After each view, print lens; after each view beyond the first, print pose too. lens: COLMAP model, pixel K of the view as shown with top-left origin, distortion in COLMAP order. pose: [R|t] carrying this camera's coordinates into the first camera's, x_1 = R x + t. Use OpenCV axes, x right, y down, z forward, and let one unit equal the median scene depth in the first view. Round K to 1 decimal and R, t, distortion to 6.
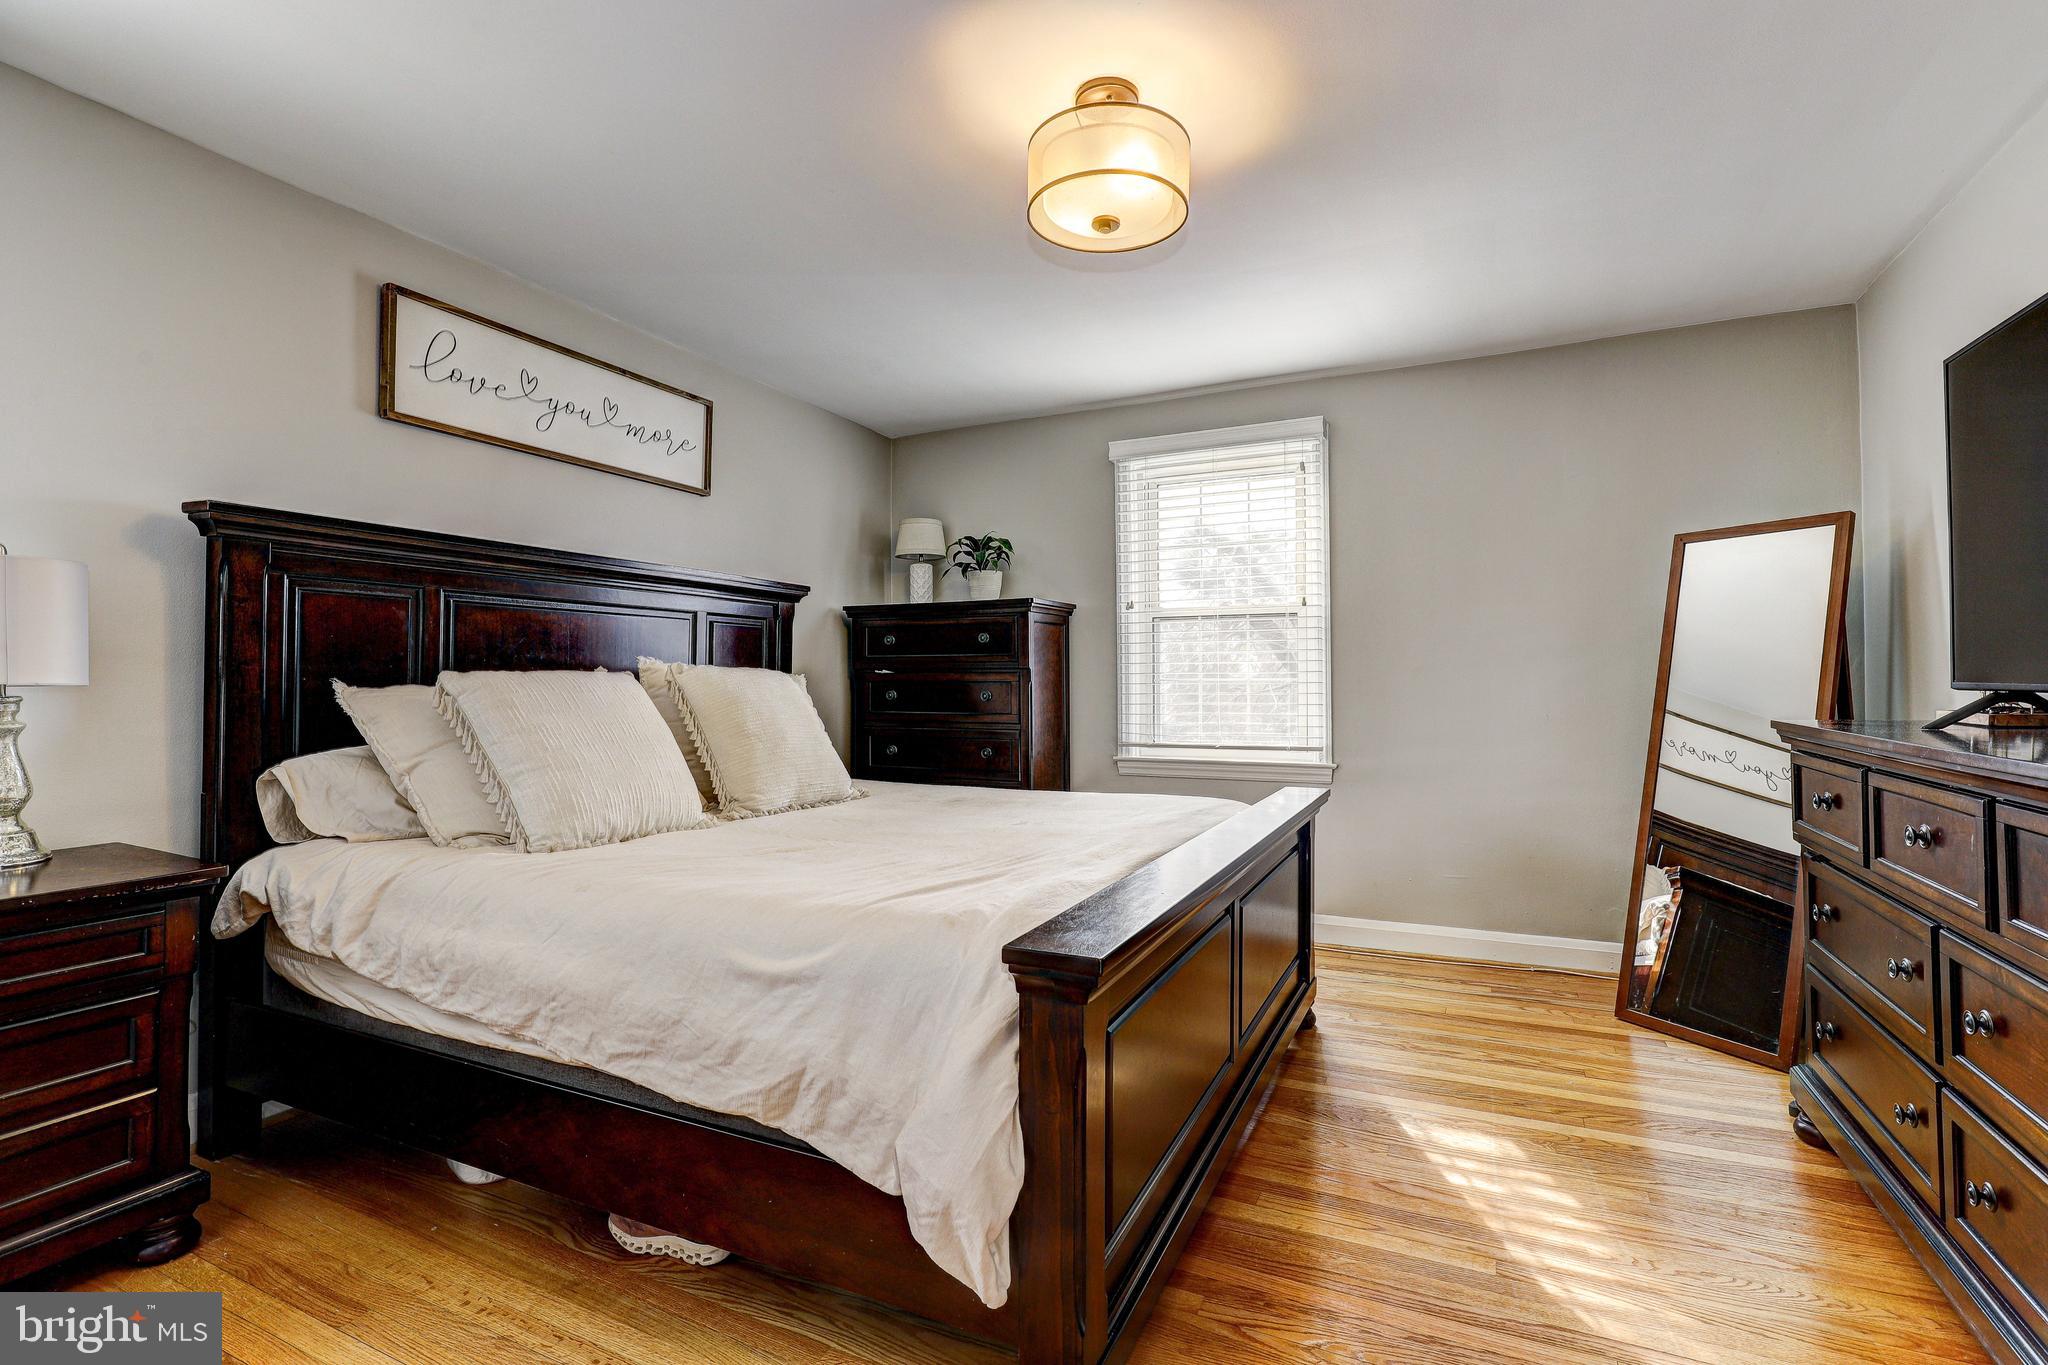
lens RADIAL K [[942.1, 0, 1024.0], [0, 942.1, 682.5], [0, 0, 1]] dist [0.002715, 0.000377]
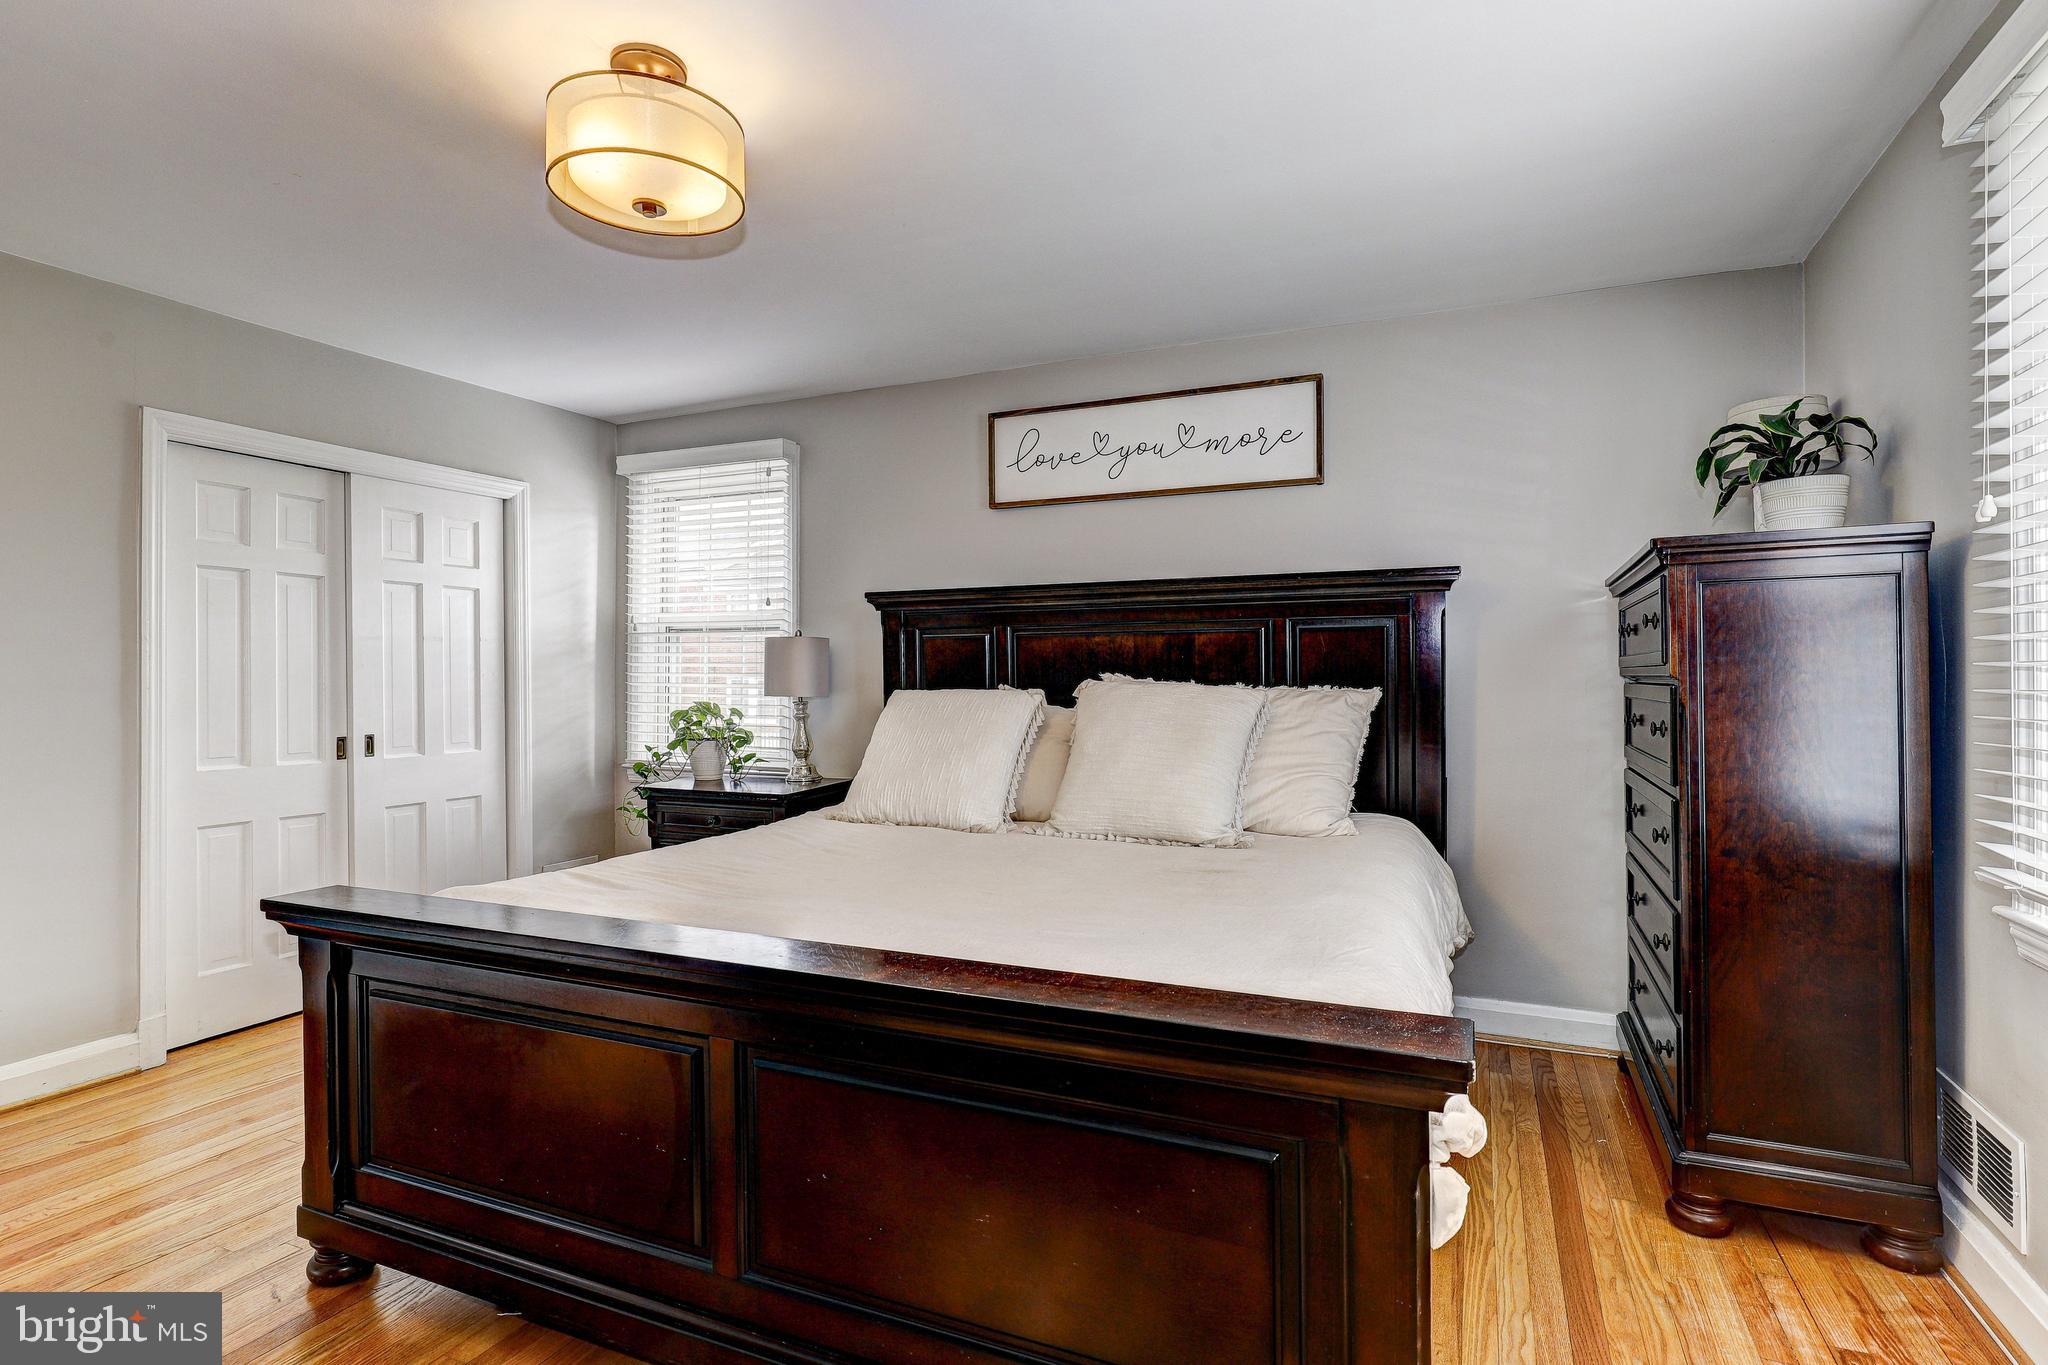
lens RADIAL K [[942.1, 0, 1024.0], [0, 942.1, 682.5], [0, 0, 1]] dist [0.002715, 0.000377]
pose [[0.007549, 0.014288, -0.999869, 0.633897], [-0.008036, 0.999866, 0.014228, -0.032097], [0.999939, 0.007928, 0.007663, 0.872309]]
